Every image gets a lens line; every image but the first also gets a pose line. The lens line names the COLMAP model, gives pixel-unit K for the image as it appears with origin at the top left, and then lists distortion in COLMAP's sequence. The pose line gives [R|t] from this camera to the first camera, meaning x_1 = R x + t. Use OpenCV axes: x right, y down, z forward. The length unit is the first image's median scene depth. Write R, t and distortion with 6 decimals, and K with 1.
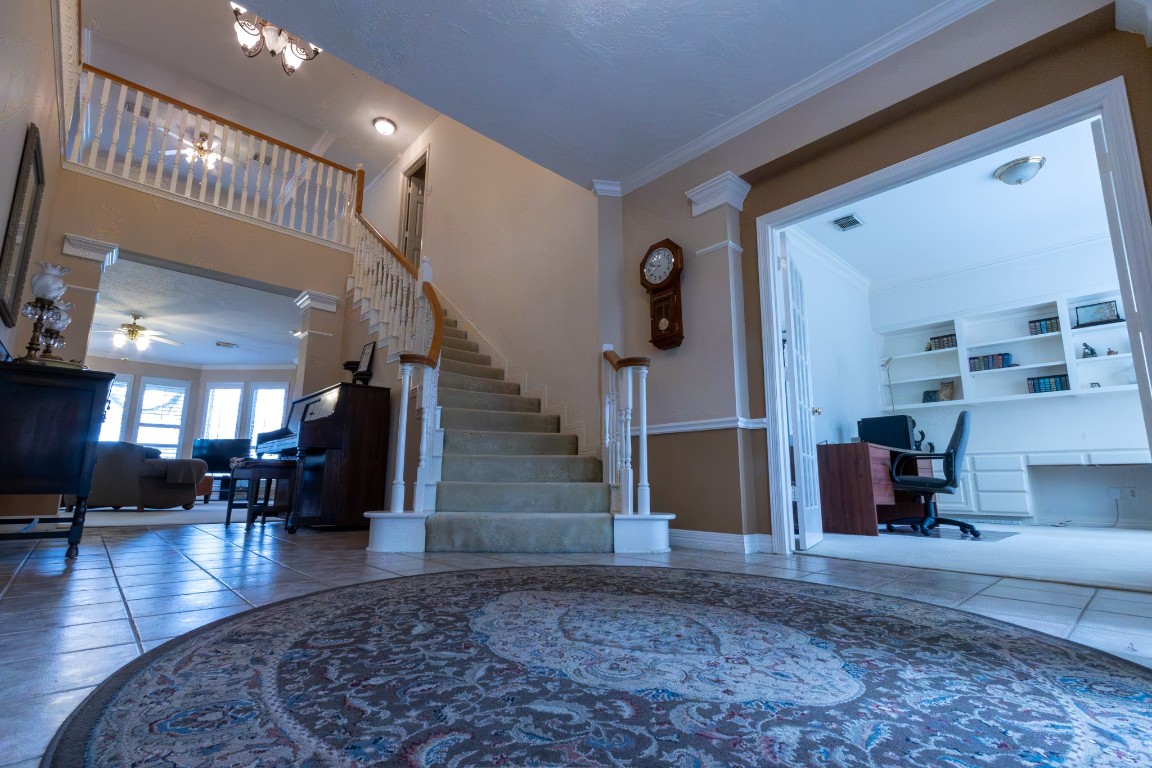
lens RADIAL K [[523.4, 0, 573.7], [0, 523.4, 391.0], [0, 0, 1]] dist [0.009737, 0.000189]
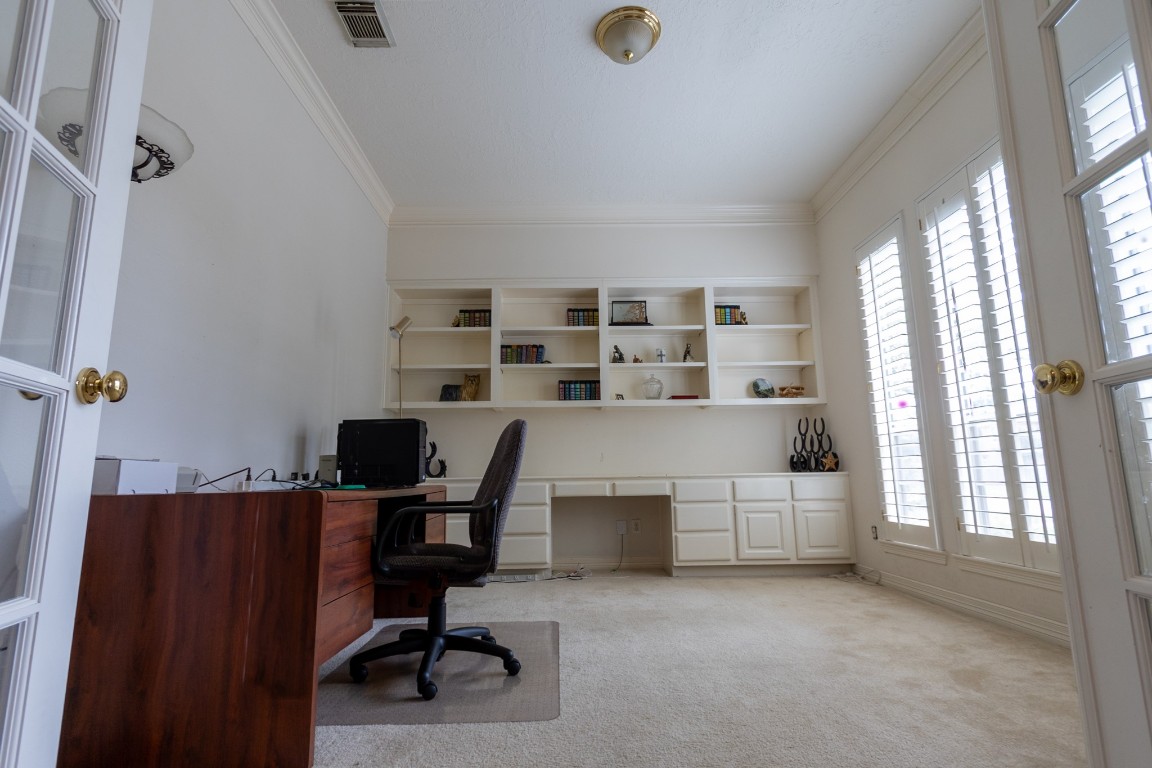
lens RADIAL K [[553.8, 0, 576.0], [0, 553.8, 384.0], [0, 0, 1]] dist [0.027660, 0.000144]
pose [[0.656630, 0.109008, 0.746294, 0.281306], [-0.113427, 0.992519, -0.045173, 0.015024], [-0.745635, -0.054988, 0.664082, 0.458437]]
